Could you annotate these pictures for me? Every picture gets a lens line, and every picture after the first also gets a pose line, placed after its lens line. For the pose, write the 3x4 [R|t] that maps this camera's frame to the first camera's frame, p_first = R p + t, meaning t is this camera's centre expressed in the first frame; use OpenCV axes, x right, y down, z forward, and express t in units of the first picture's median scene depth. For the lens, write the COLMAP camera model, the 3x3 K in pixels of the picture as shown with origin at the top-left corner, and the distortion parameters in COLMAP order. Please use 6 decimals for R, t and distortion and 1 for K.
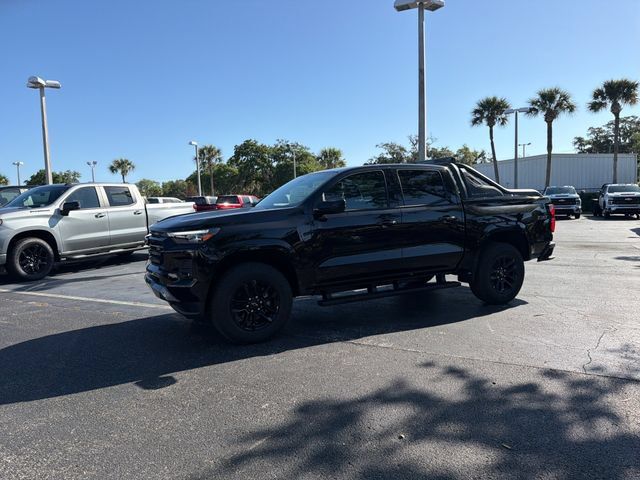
lens RADIAL K [[451.8, 0, 317.2], [0, 451.8, 238.1], [0, 0, 1]] dist [0.051634, -0.065137]
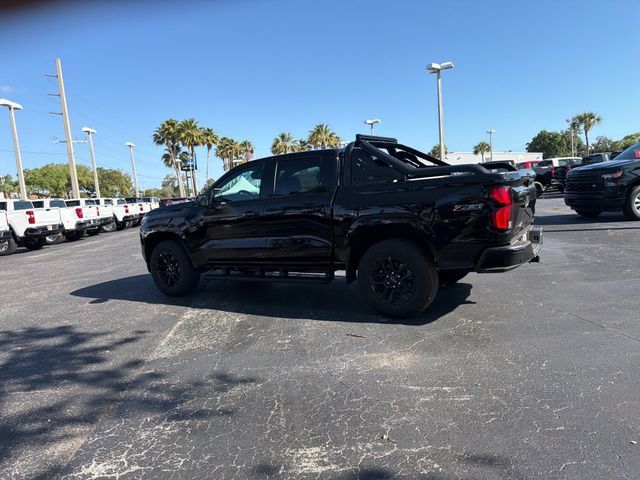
lens RADIAL K [[451.8, 0, 314.9], [0, 451.8, 237.3], [0, 0, 1]] dist [0.051634, -0.065137]
pose [[0.513143, 0.076819, -0.854859, 0.643678], [0.000528, 0.995958, 0.089815, -0.041066], [0.858303, -0.046539, 0.511028, 0.320144]]
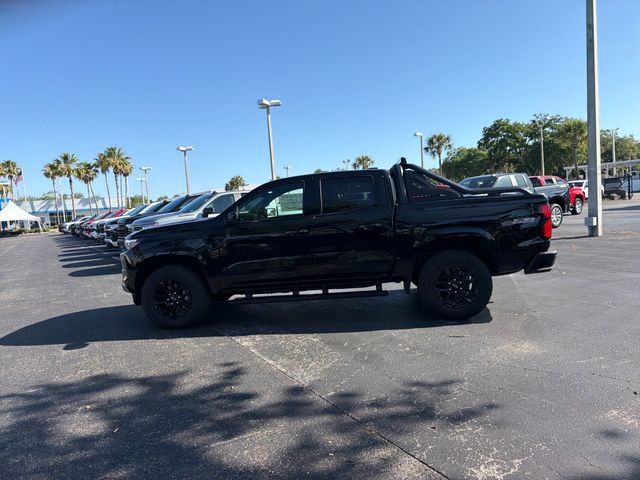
lens RADIAL K [[451.8, 0, 315.1], [0, 451.8, 242.8], [0, 0, 1]] dist [0.051634, -0.065137]
pose [[0.842968, 0.014638, -0.537765, 0.420636], [0.006084, 0.999306, 0.036737, -0.025132], [0.537930, -0.034240, 0.842294, 0.074486]]
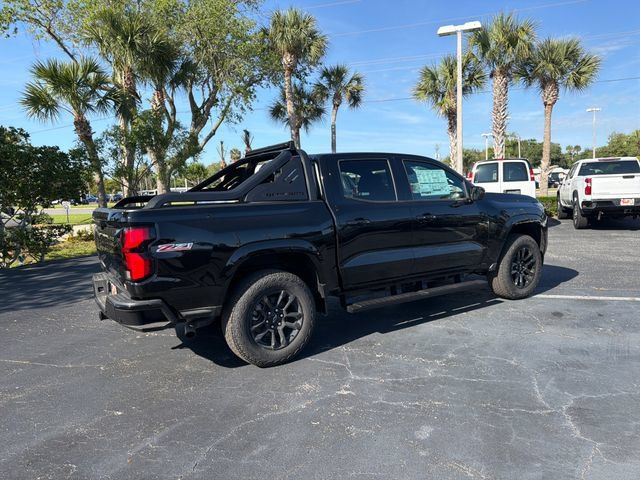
lens RADIAL K [[451.8, 0, 315.9], [0, 451.8, 238.5], [0, 0, 1]] dist [0.051634, -0.065137]
pose [[-0.992697, 0.081285, -0.089136, 0.167665], [0.063643, 0.980592, 0.185443, -0.109209], [0.102480, 0.178416, -0.978604, 1.223140]]
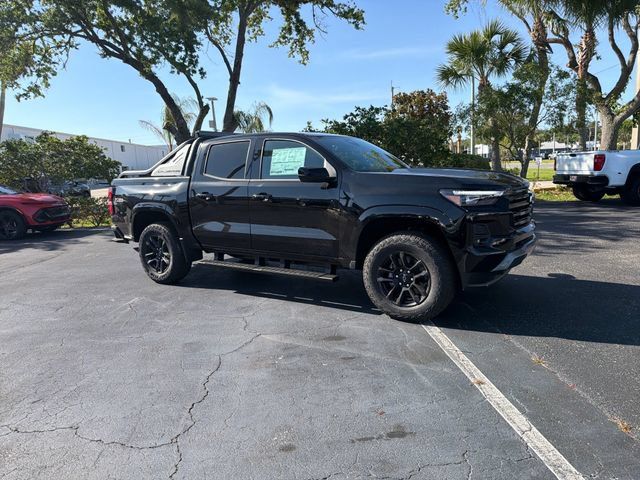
lens RADIAL K [[451.8, 0, 313.7], [0, 451.8, 235.6], [0, 0, 1]] dist [0.051634, -0.065137]
pose [[-0.486936, -0.077273, 0.870013, -0.492683], [0.127562, 0.979107, 0.158357, -0.060847], [-0.864073, 0.188091, -0.466905, 0.931030]]
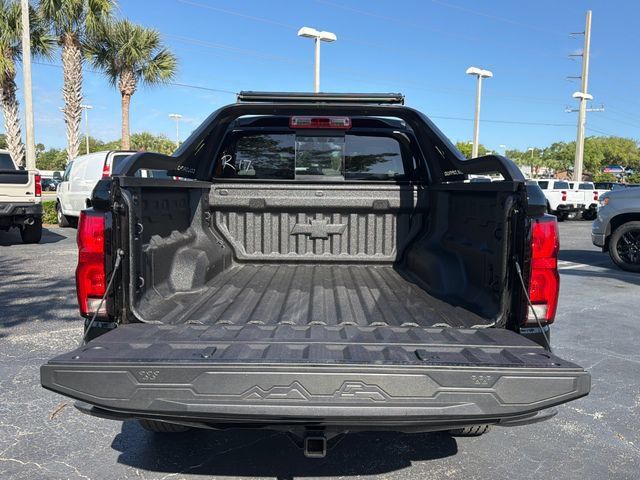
lens RADIAL K [[536.5, 0, 319.7], [0, 536.5, 242.1], [0, 0, 1]] dist [0.035977, -0.053256]
pose [[-0.450035, 0.112099, -0.885947, 0.505778], [-0.073128, 0.984132, 0.161669, -0.078782], [0.890012, 0.137544, -0.434696, 0.873546]]
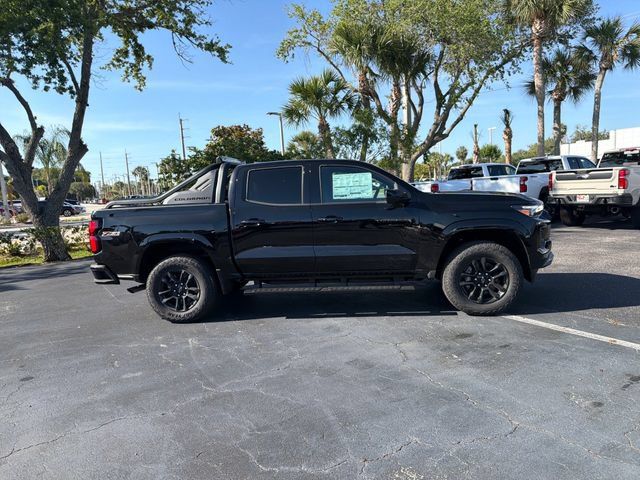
lens RADIAL K [[451.8, 0, 314.1], [0, 451.8, 240.2], [0, 0, 1]] dist [0.051634, -0.065137]
pose [[-0.826340, 0.014443, 0.562987, -0.294291], [0.125511, 0.979252, 0.159099, -0.094071], [-0.549008, 0.202131, -0.811008, 1.187062]]
